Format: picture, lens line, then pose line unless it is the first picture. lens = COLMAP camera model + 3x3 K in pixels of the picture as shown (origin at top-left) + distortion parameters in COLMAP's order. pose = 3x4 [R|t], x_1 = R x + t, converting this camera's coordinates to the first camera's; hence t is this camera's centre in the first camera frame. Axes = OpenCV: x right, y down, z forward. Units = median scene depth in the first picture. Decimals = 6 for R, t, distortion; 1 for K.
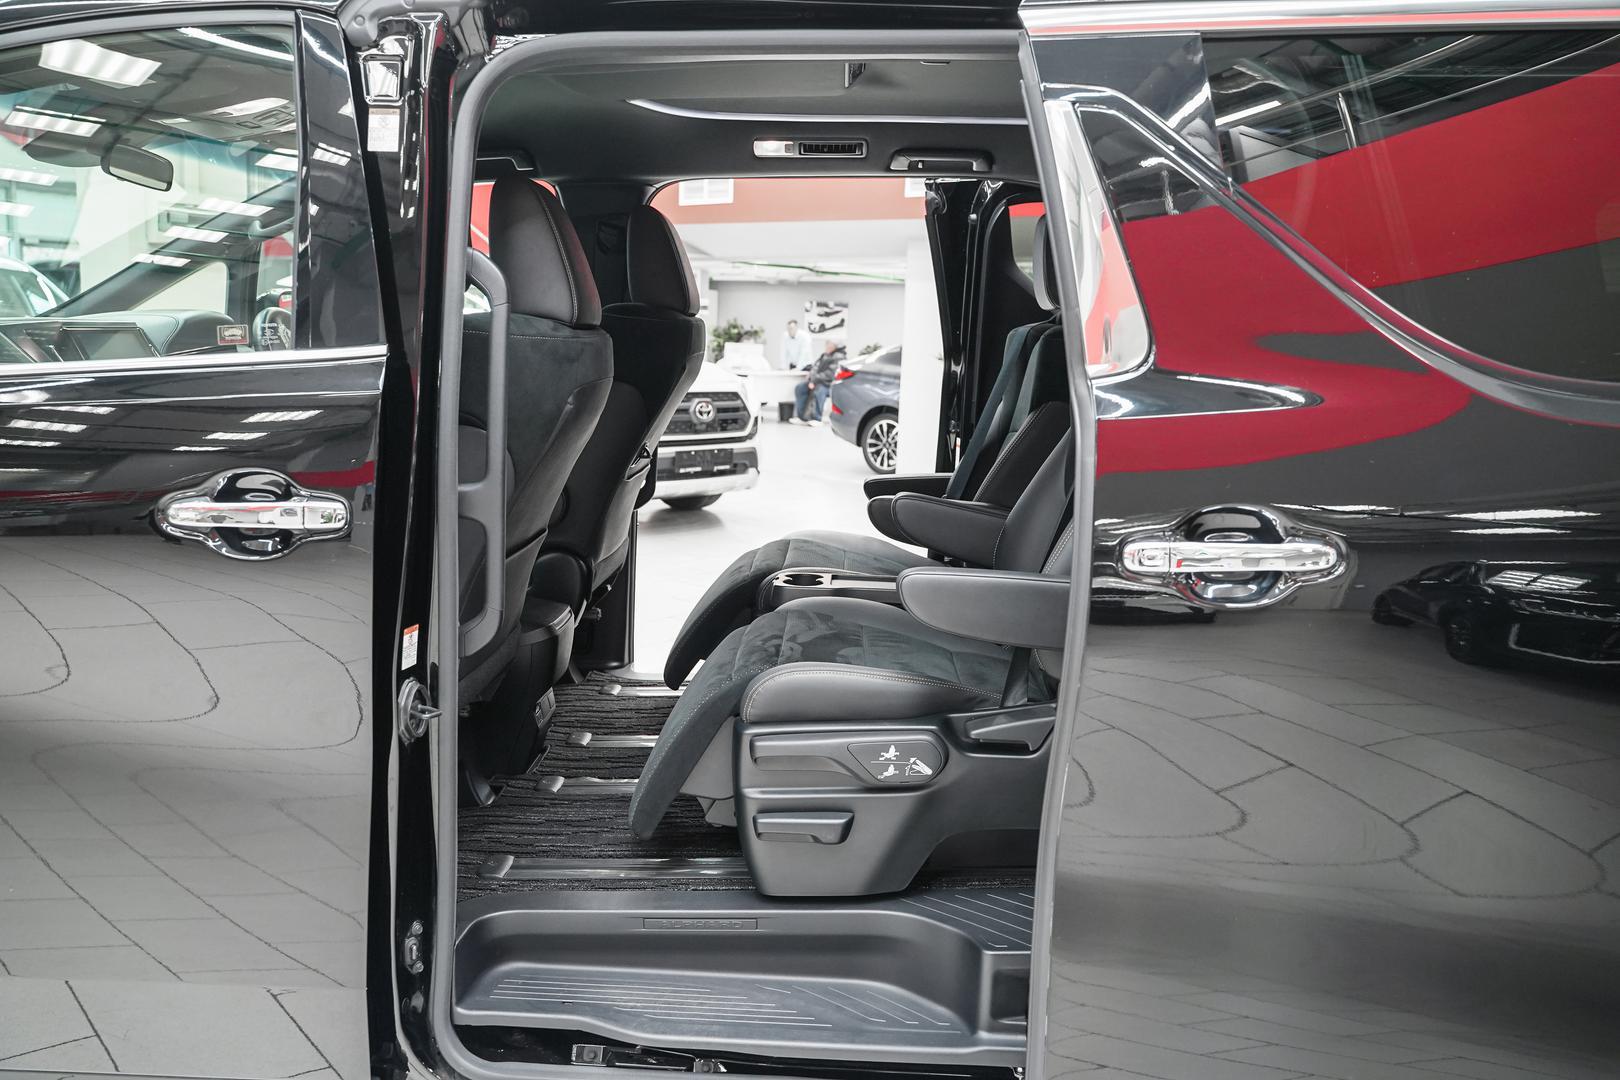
lens RADIAL K [[1300.2, 0, 806.8], [0, 1300.2, 530.3], [0, 0, 1]] dist [-0.003721, 0.005883]
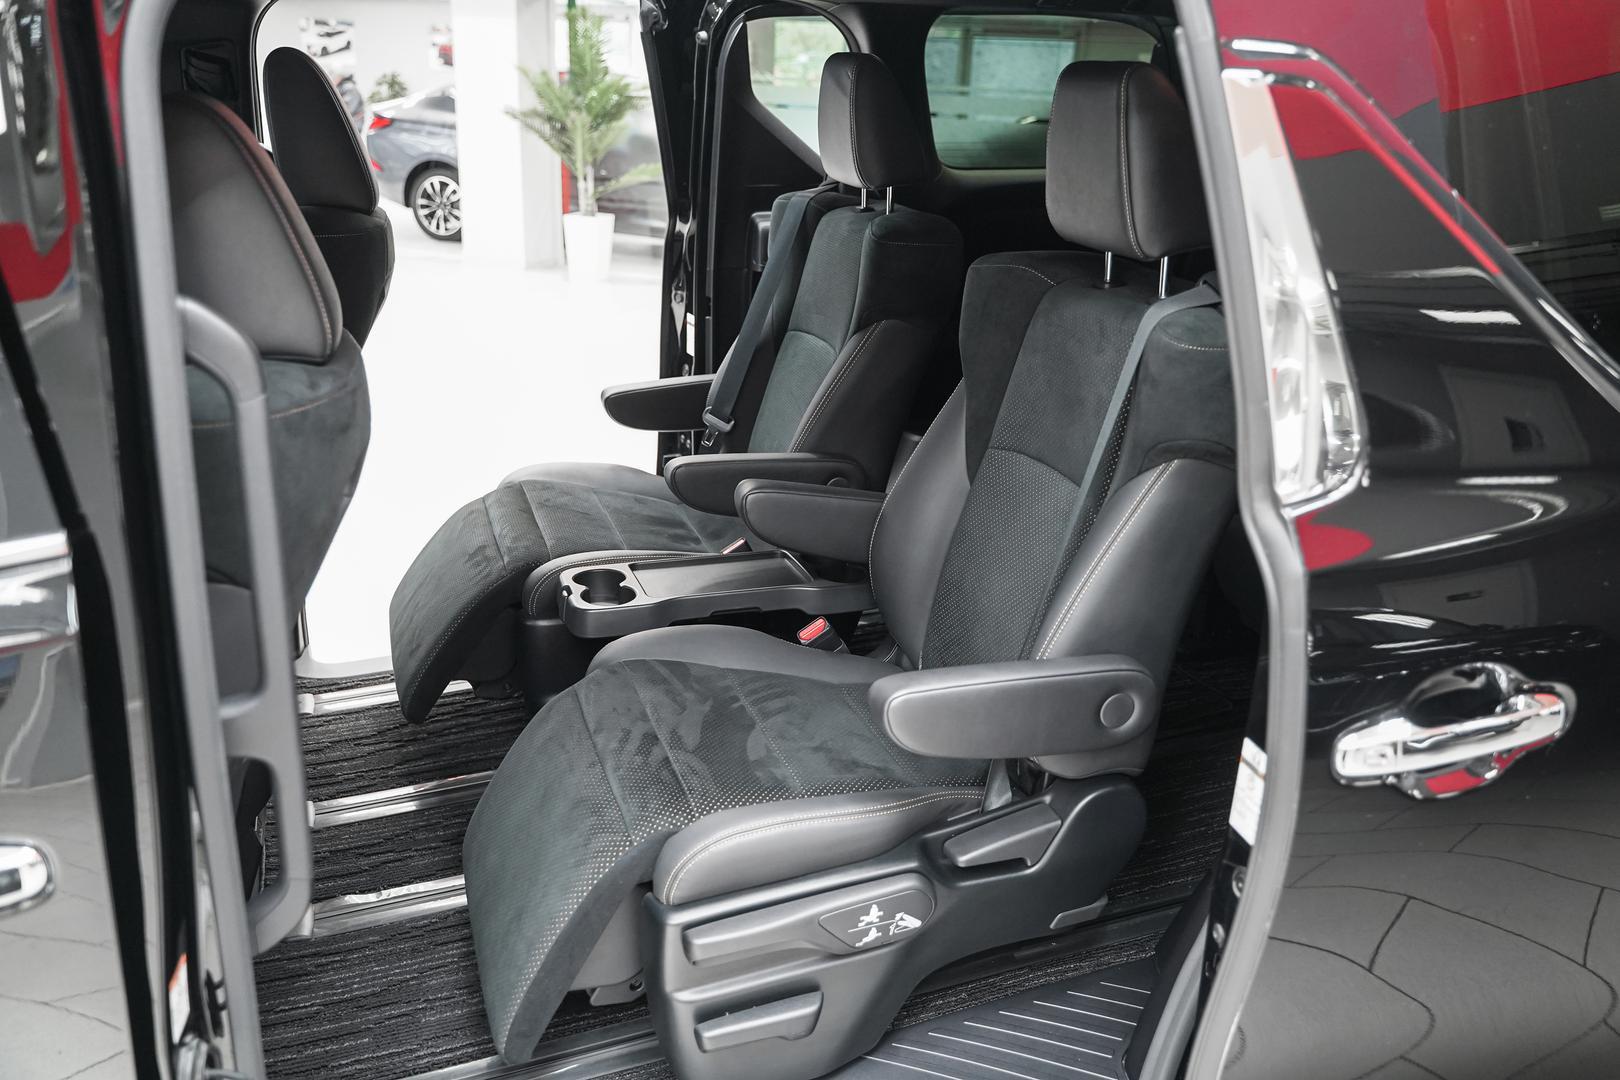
lens RADIAL K [[1300.2, 0, 806.8], [0, 1300.2, 530.3], [0, 0, 1]] dist [-0.003721, 0.005883]
pose [[0.933950, -0.127718, 0.333805, -0.105469], [0.053947, 0.973646, 0.221592, -0.116408], [-0.353309, -0.188948, 0.916227, 0.202266]]
